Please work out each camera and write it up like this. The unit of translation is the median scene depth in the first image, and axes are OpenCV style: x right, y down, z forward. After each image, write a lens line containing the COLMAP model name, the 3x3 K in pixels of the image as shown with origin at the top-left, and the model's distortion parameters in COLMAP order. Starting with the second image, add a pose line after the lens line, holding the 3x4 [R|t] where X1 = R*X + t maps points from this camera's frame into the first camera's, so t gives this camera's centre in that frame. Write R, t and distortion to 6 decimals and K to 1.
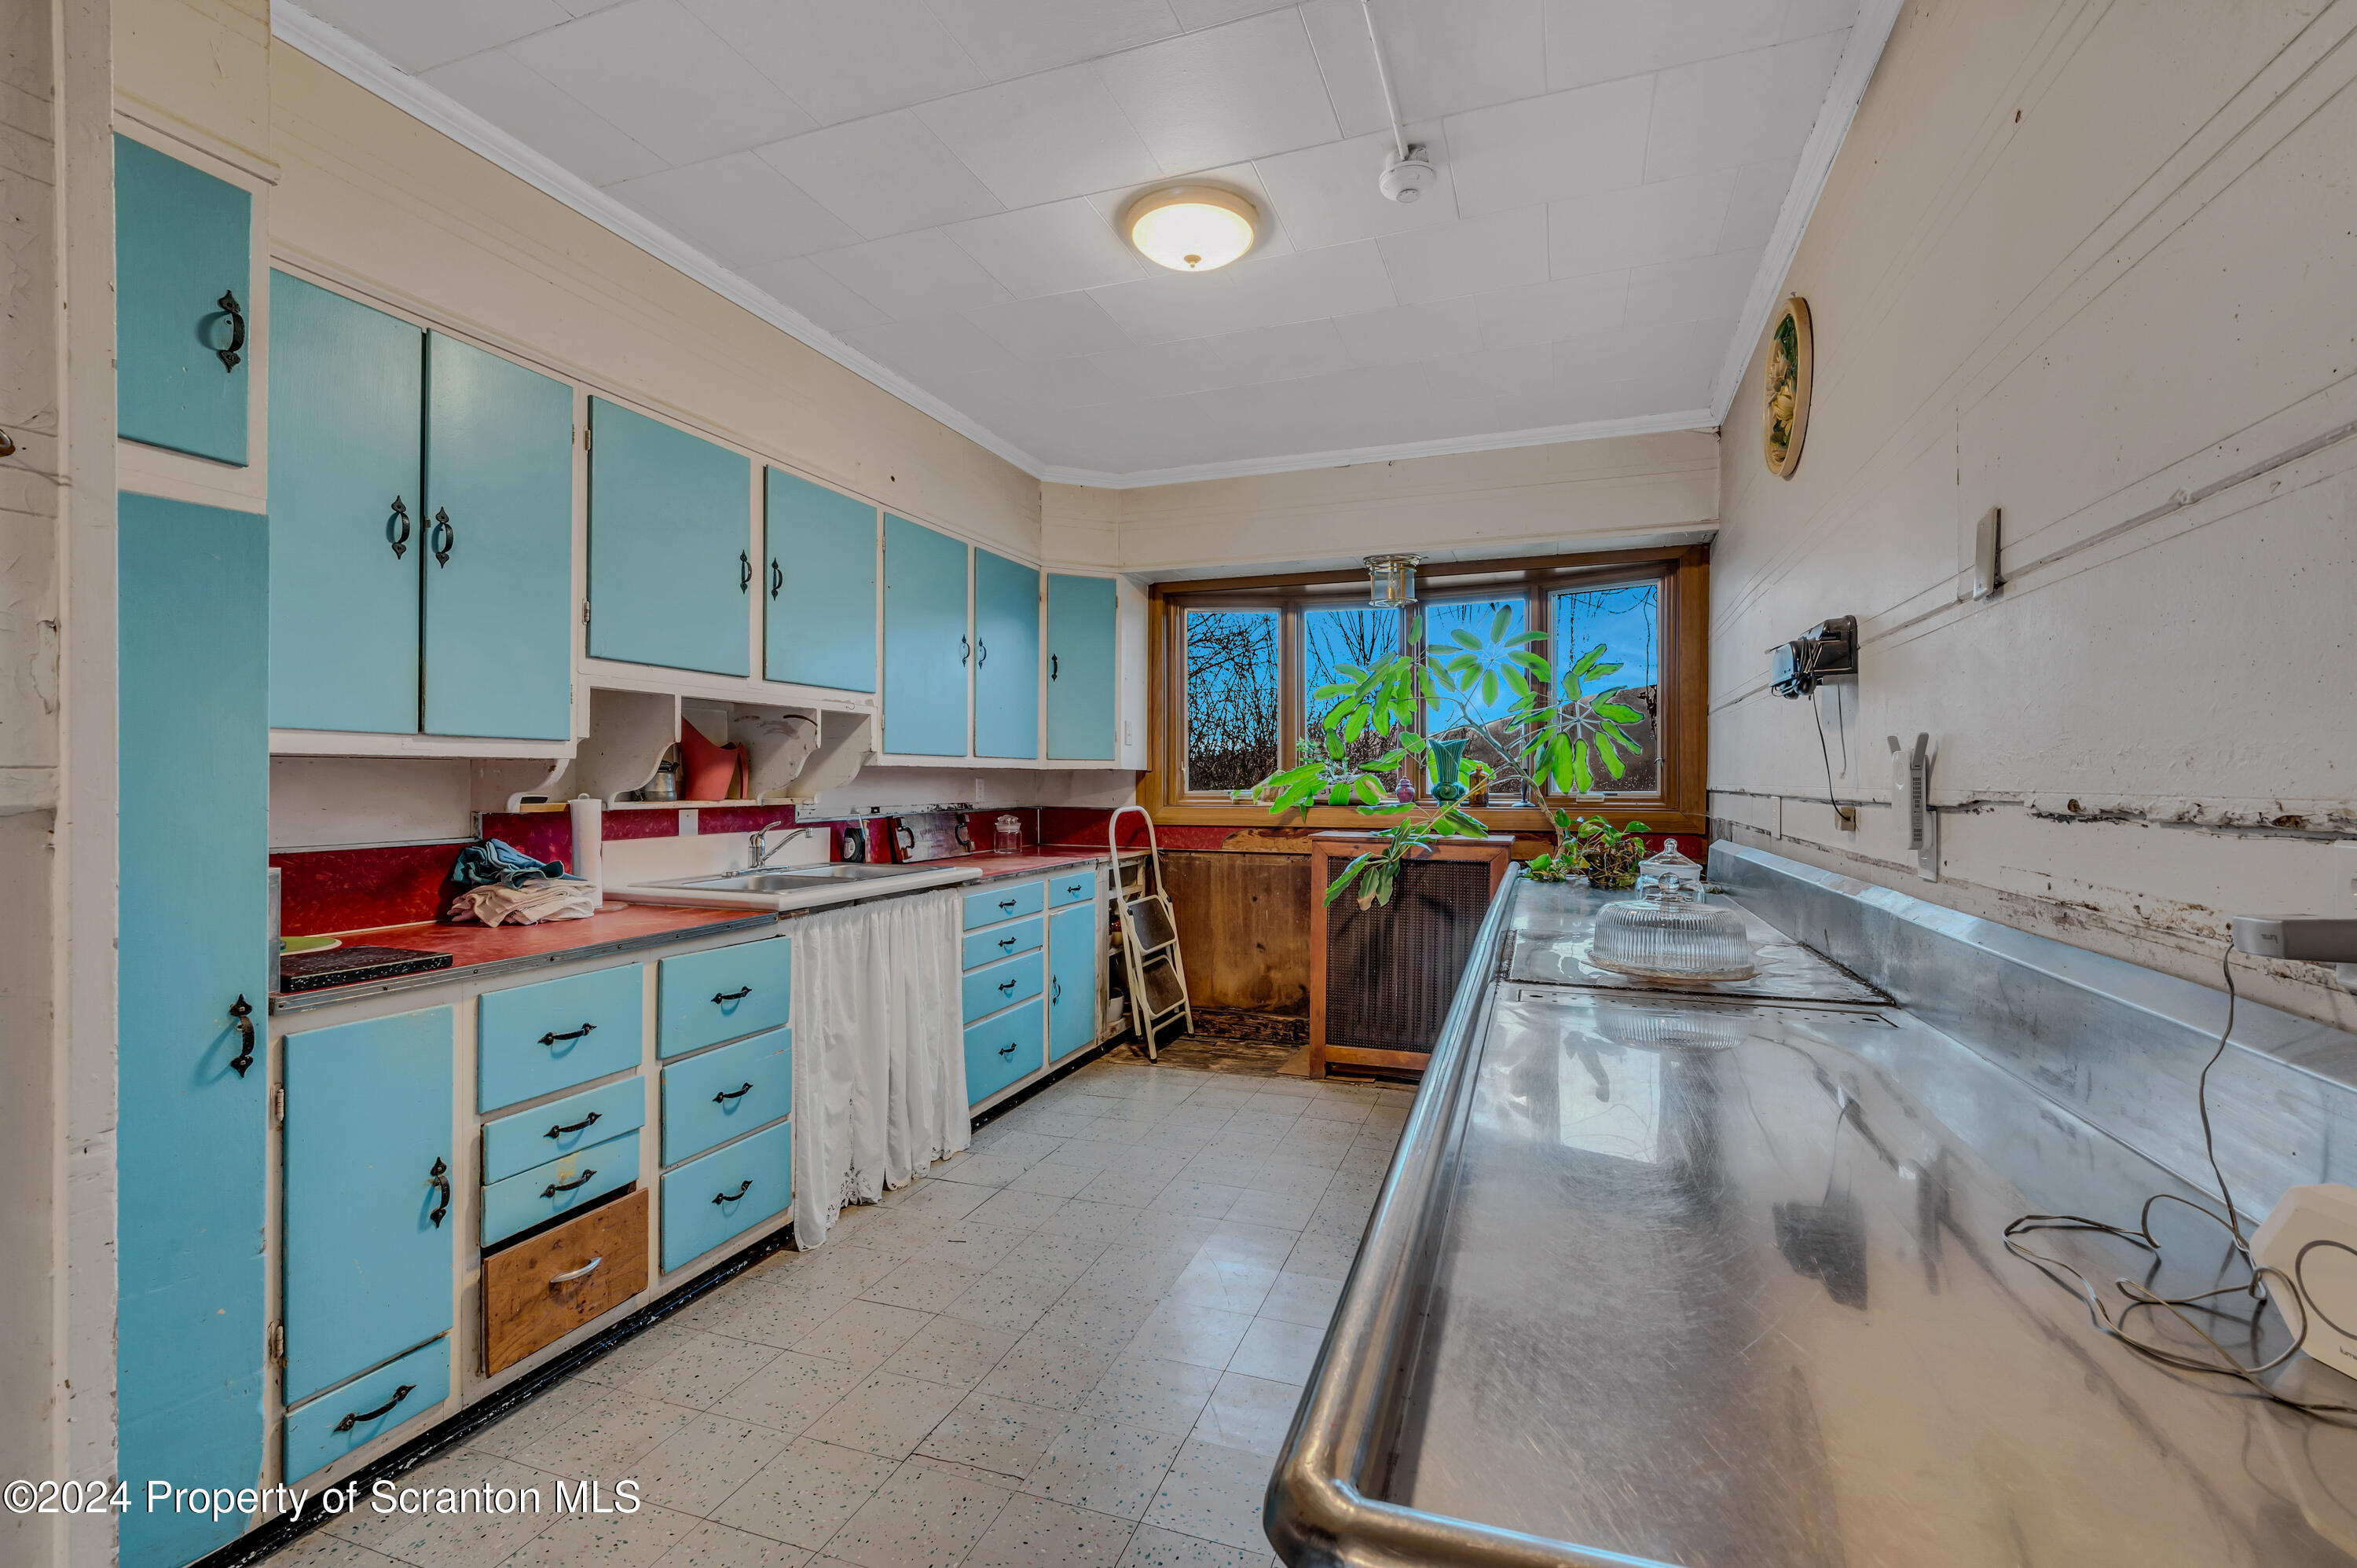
lens RADIAL K [[994.4, 0, 1177.1], [0, 994.4, 790.0], [0, 0, 1]] dist [0.012898, 0.000082]
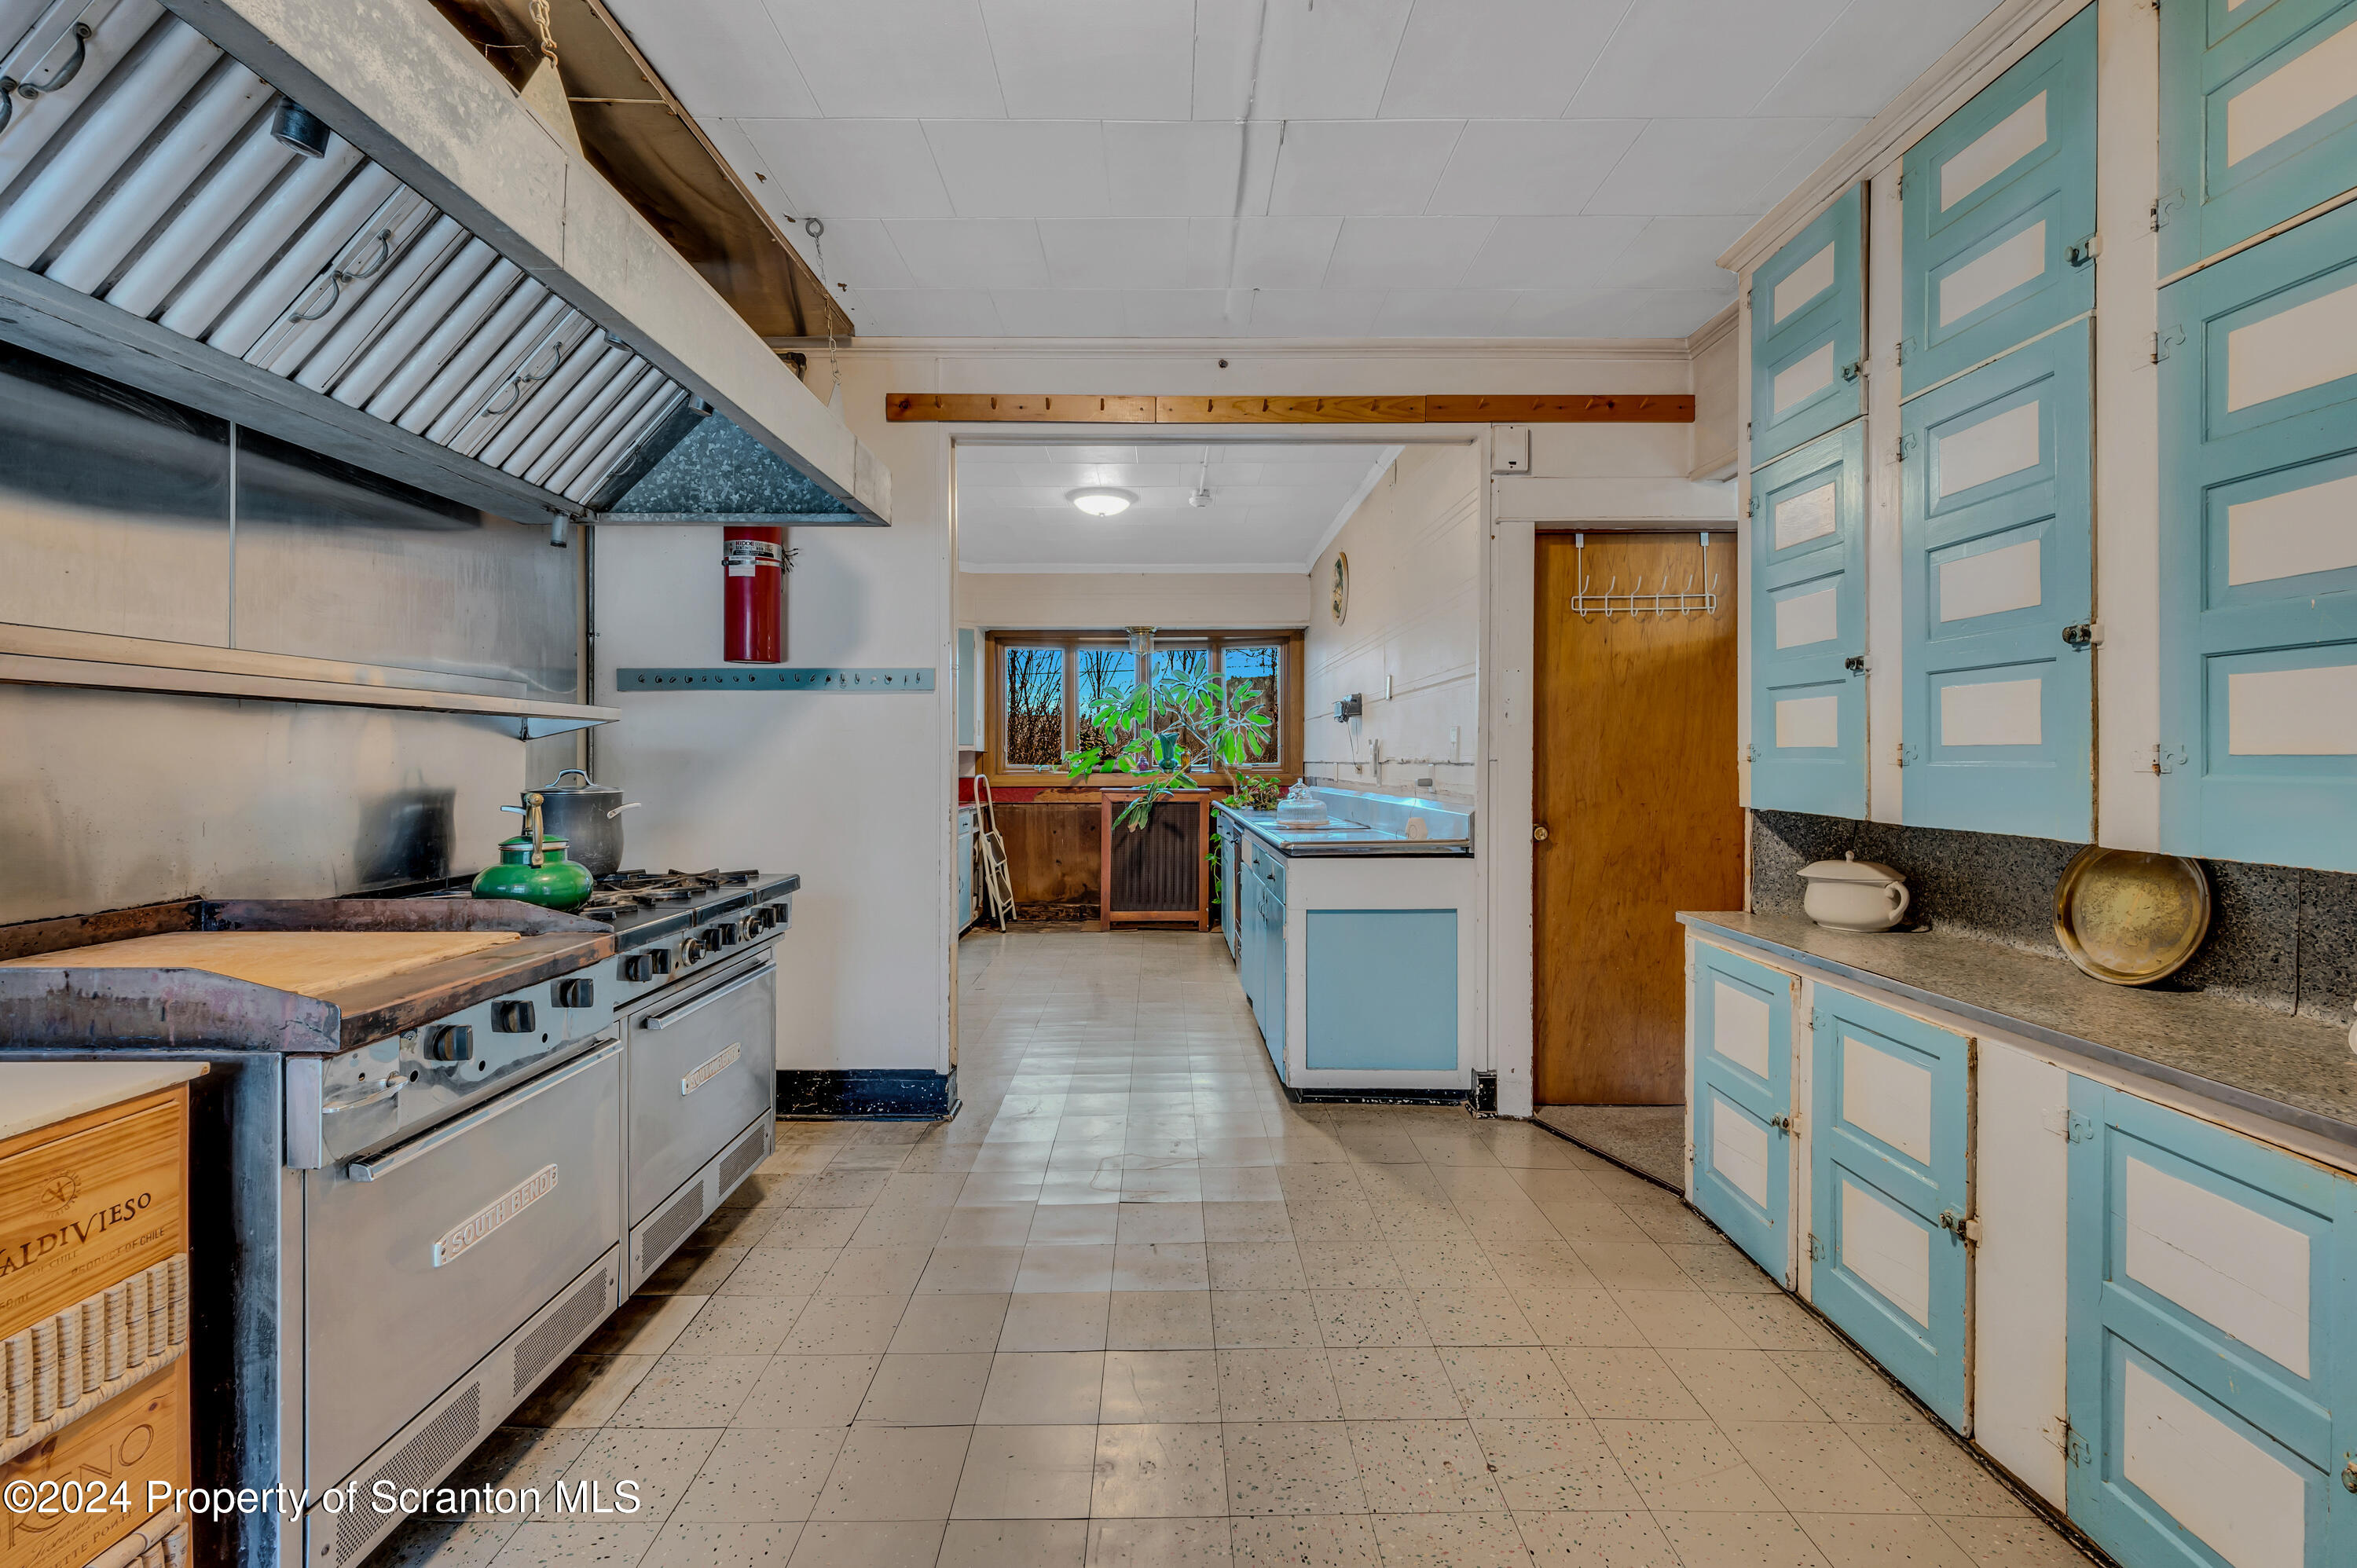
lens RADIAL K [[994.4, 0, 1177.1], [0, 994.4, 790.0], [0, 0, 1]] dist [0.012898, 0.000082]
pose [[0.927846, -0.014079, 0.372698, -0.361334], [0.007344, 0.999783, 0.019483, 0.012999], [-0.372891, -0.015340, 0.927748, -0.600749]]
